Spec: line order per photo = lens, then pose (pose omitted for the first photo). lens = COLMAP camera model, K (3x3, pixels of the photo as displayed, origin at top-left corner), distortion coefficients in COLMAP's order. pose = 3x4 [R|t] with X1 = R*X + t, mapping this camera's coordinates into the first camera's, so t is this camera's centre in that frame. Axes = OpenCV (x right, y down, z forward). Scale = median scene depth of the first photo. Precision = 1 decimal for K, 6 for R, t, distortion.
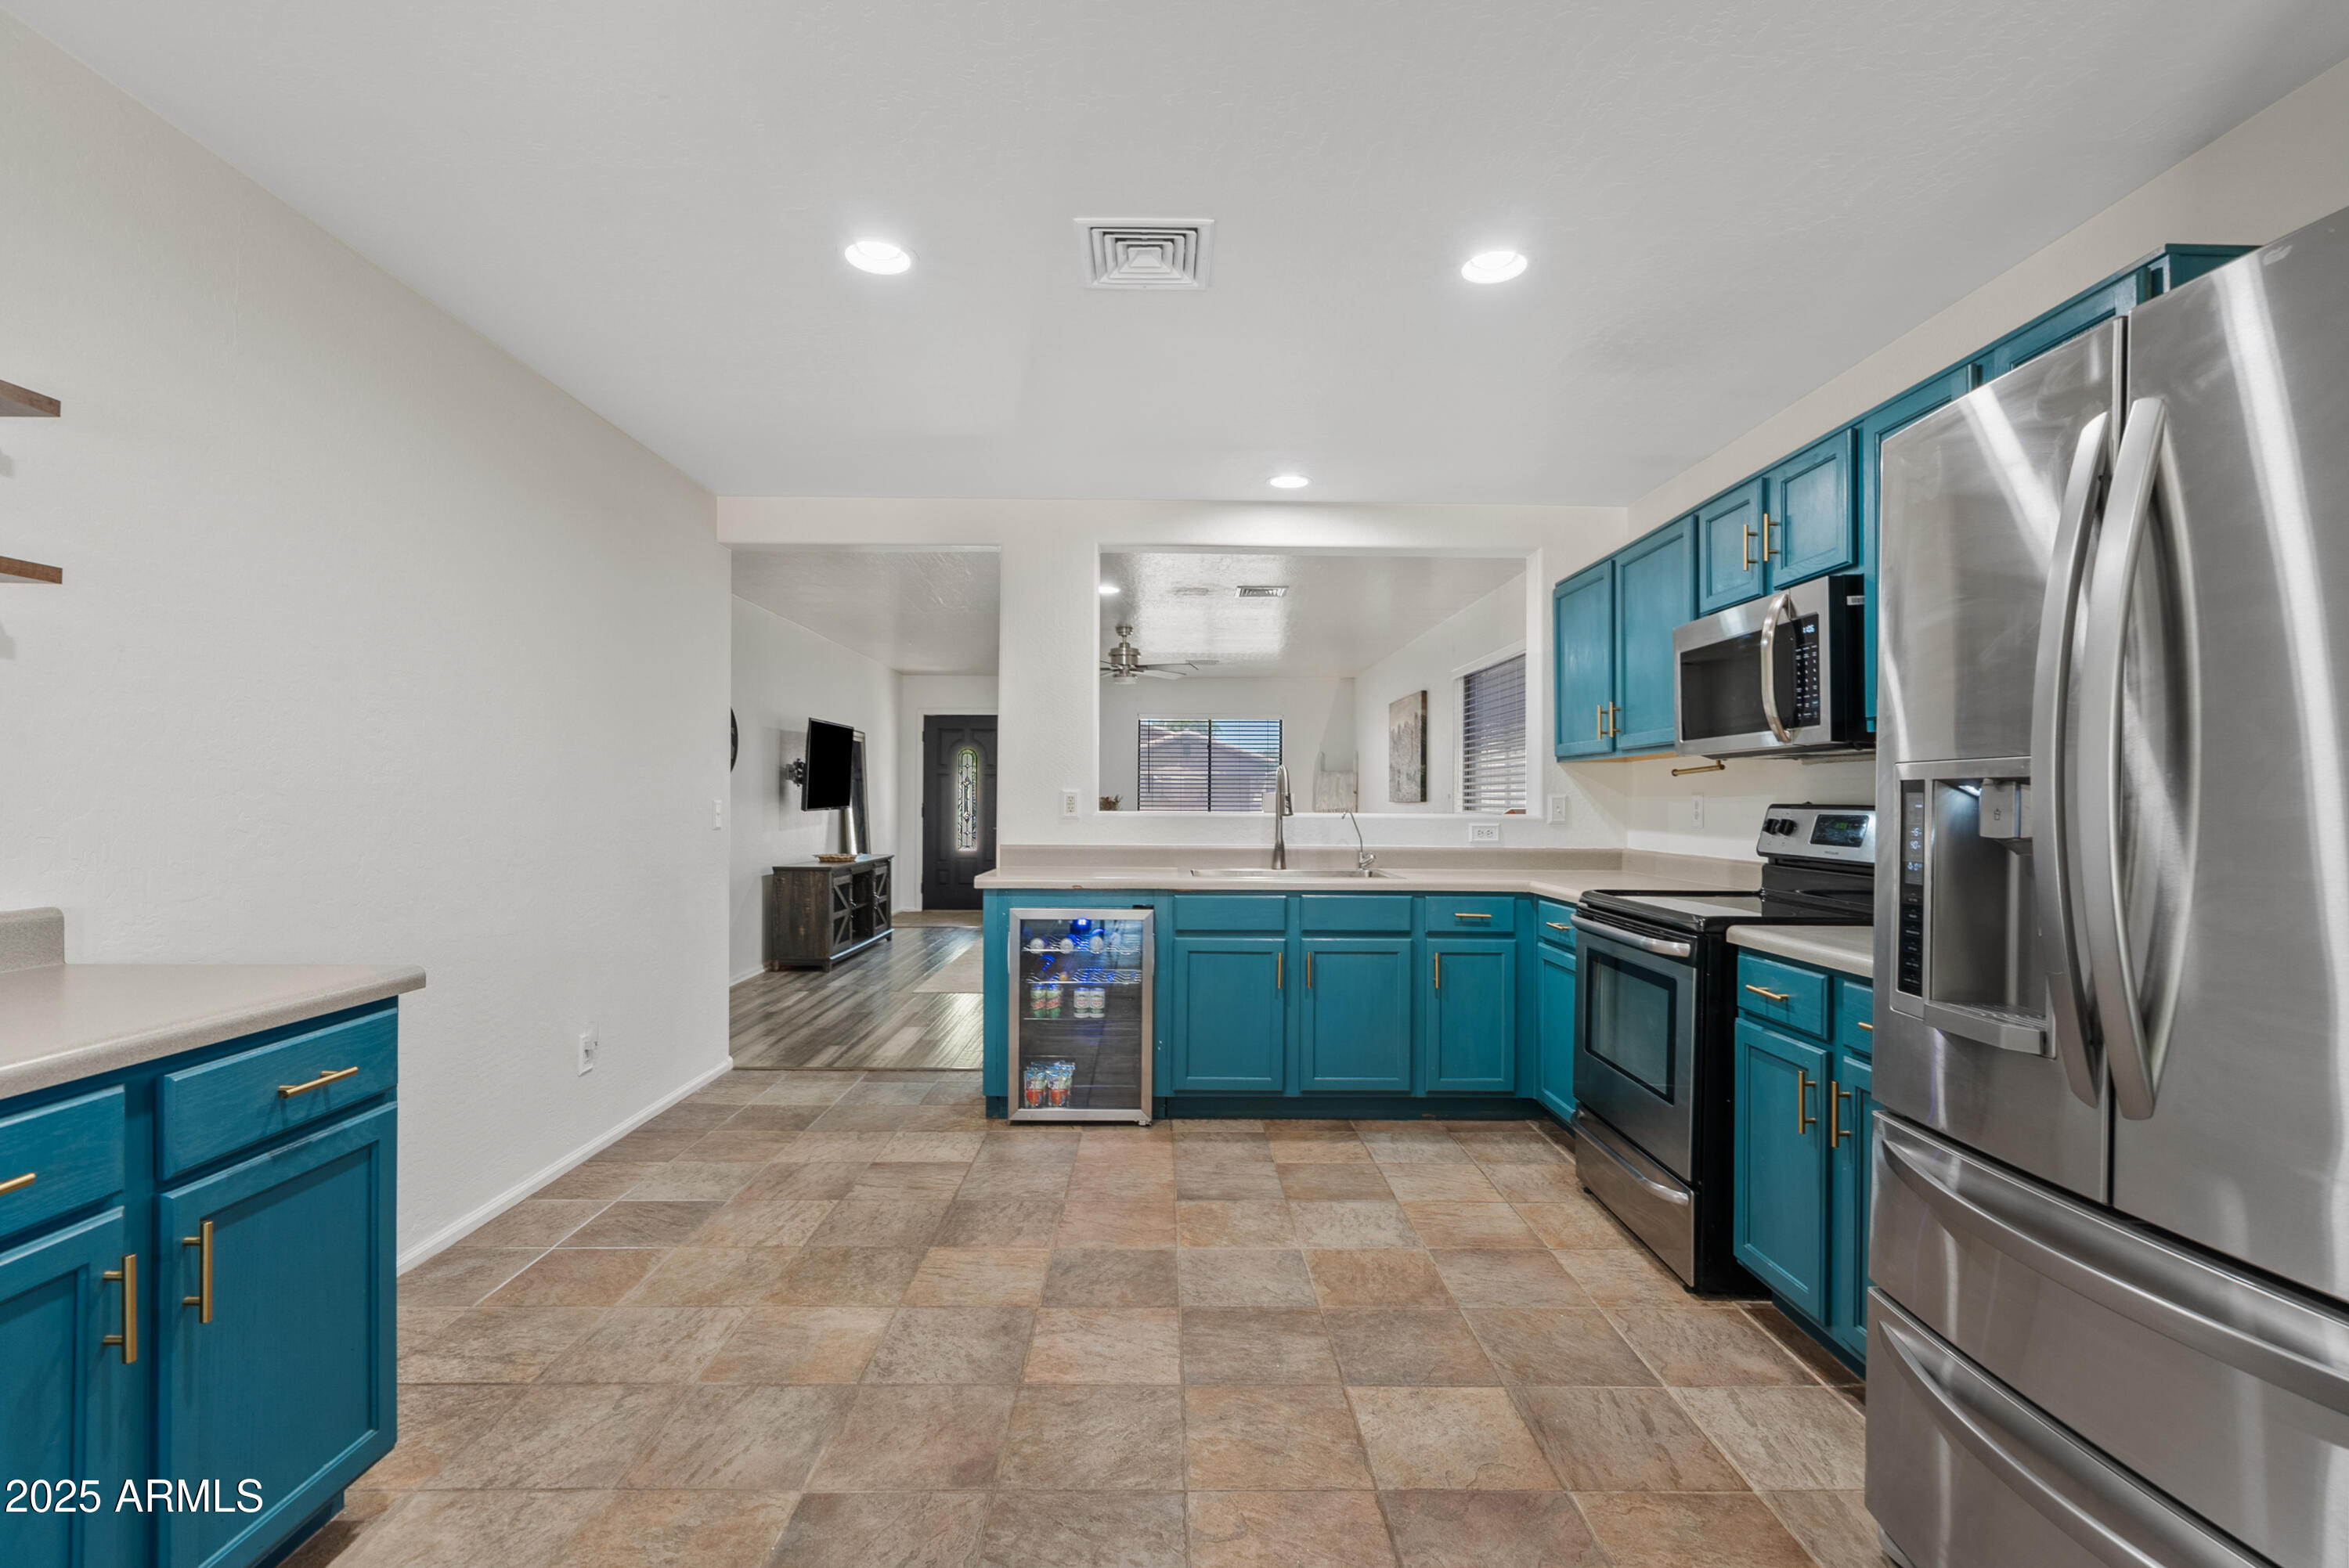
lens RADIAL K [[1047.0, 0, 1178.8], [0, 1047.0, 774.6], [0, 0, 1]] dist [-0.007047, 0.000388]
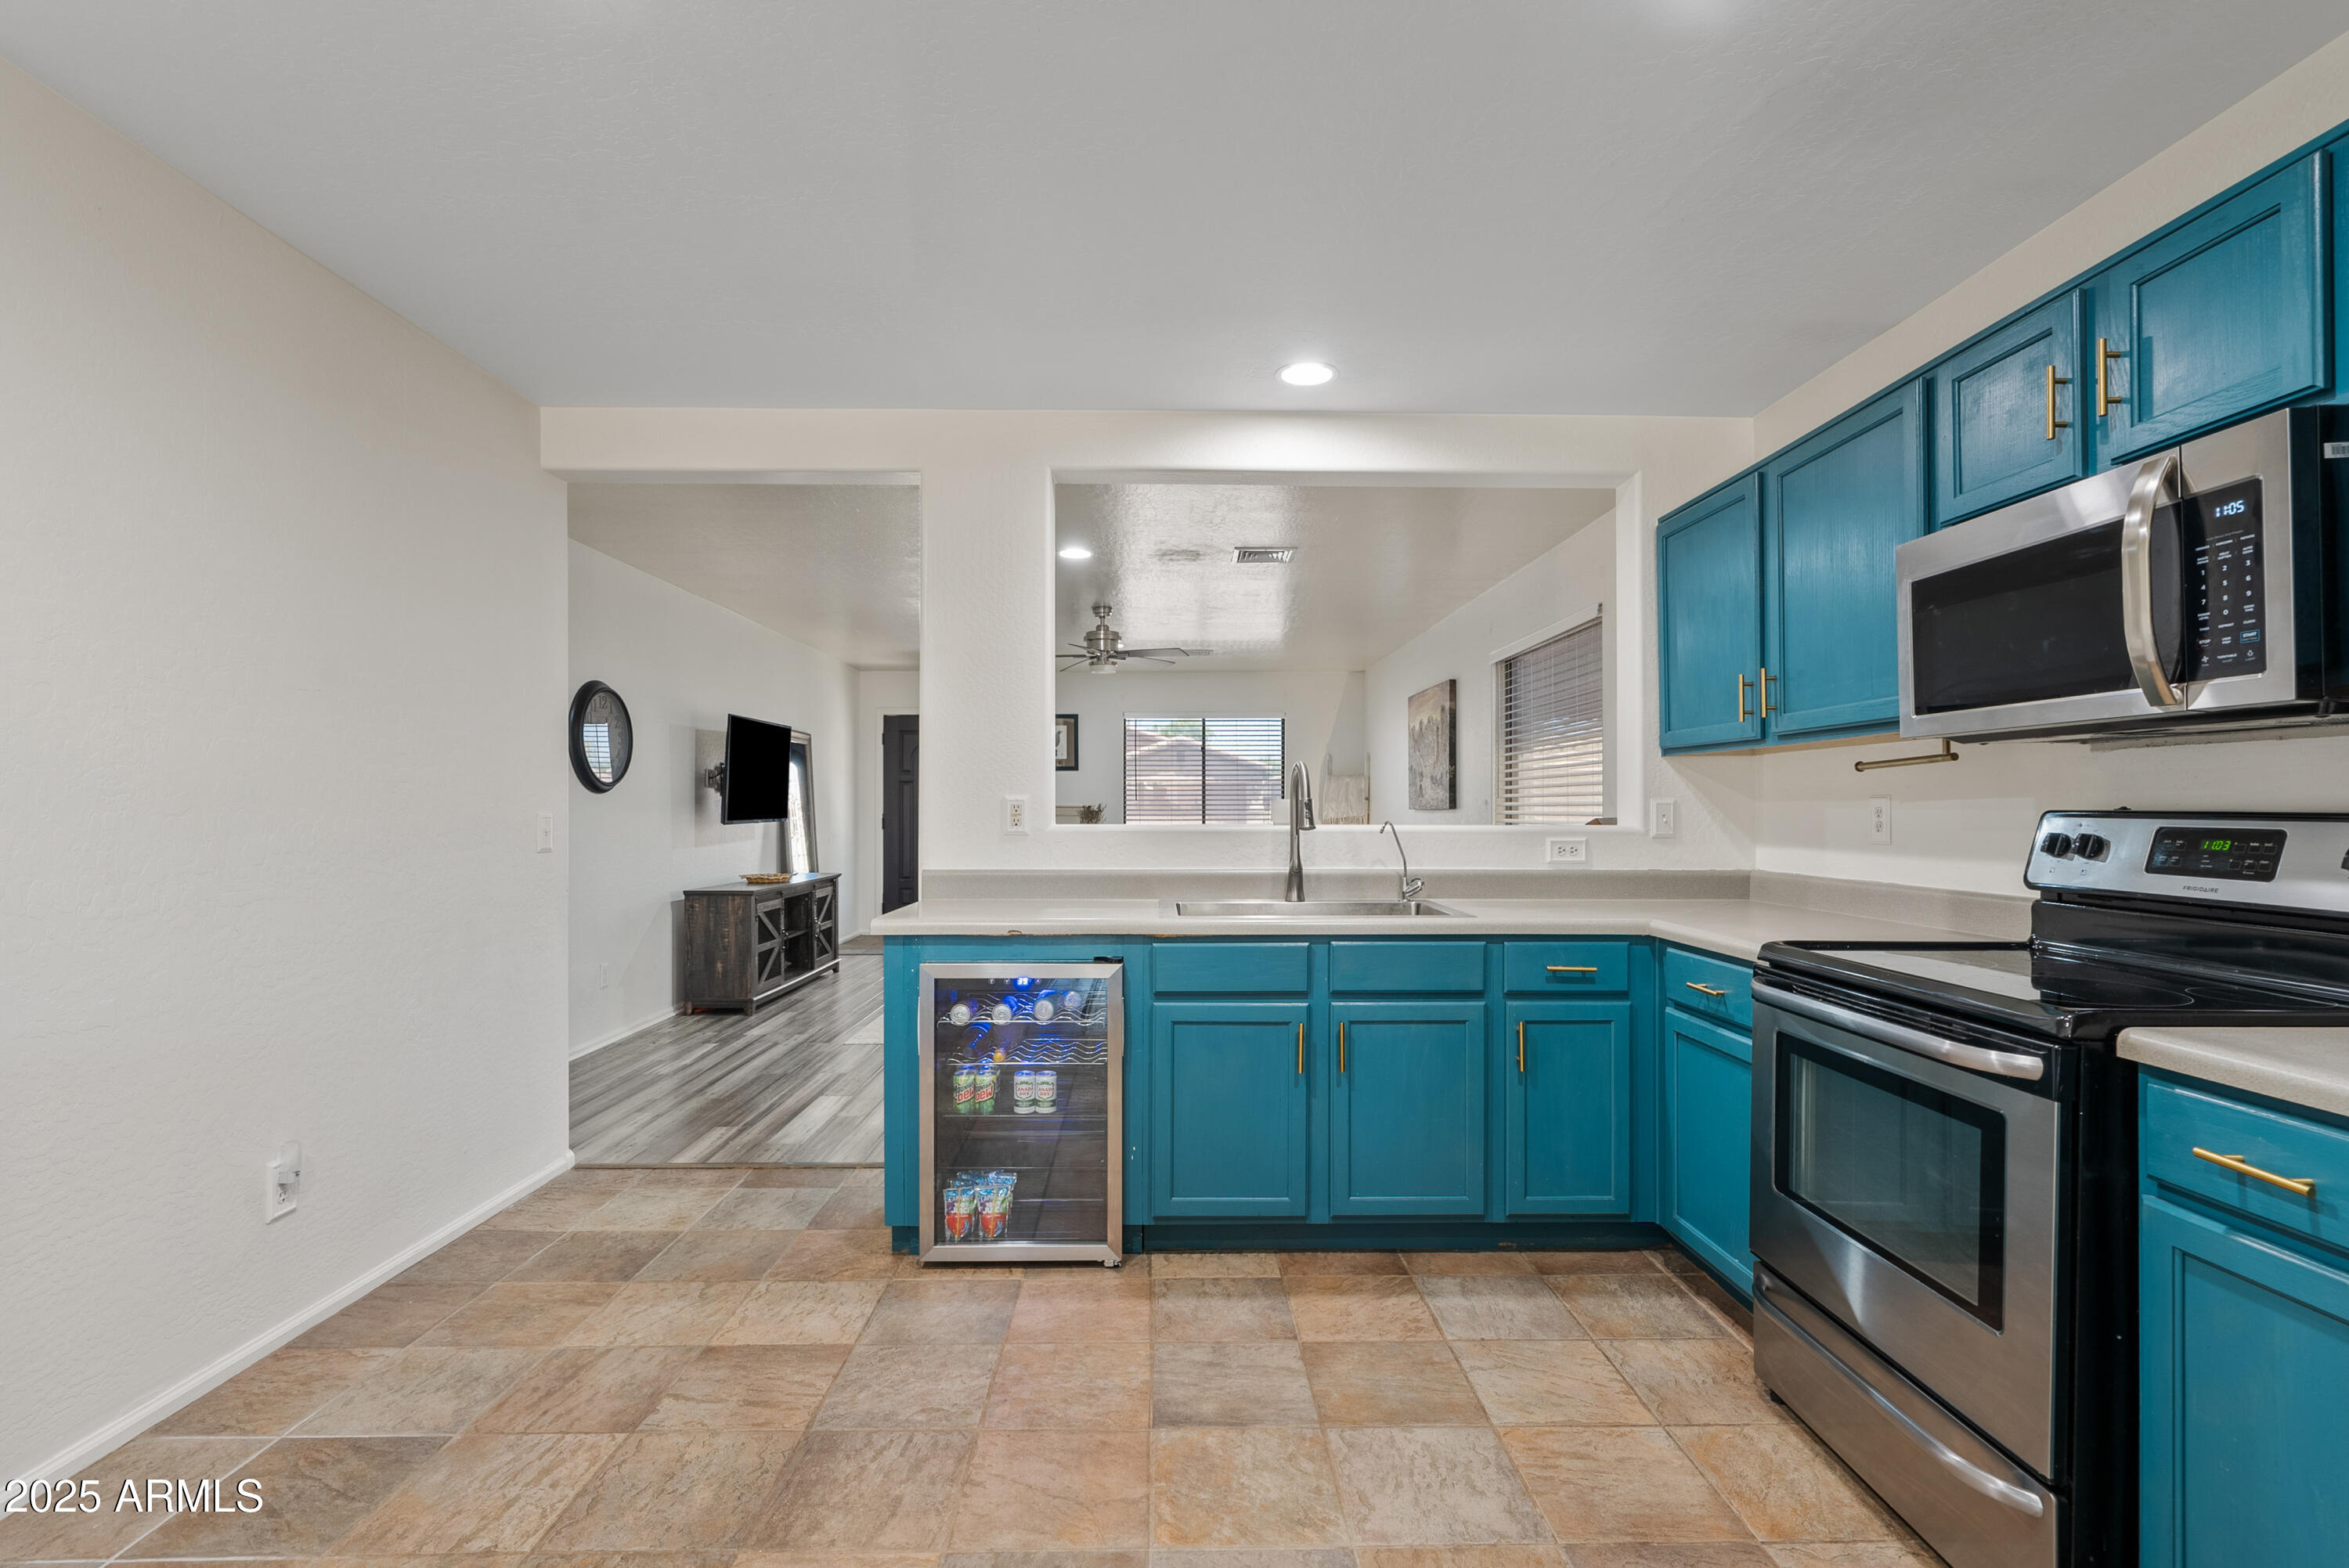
lens RADIAL K [[1066.9, 0, 1177.4], [0, 1066.9, 798.8], [0, 0, 1]] dist [-0.003805, 0.001300]
pose [[0.999975, -0.005731, 0.004195, 0.013707], [0.005665, 0.999864, 0.015463, 0.008024], [-0.004283, -0.015439, 0.999872, 0.363856]]
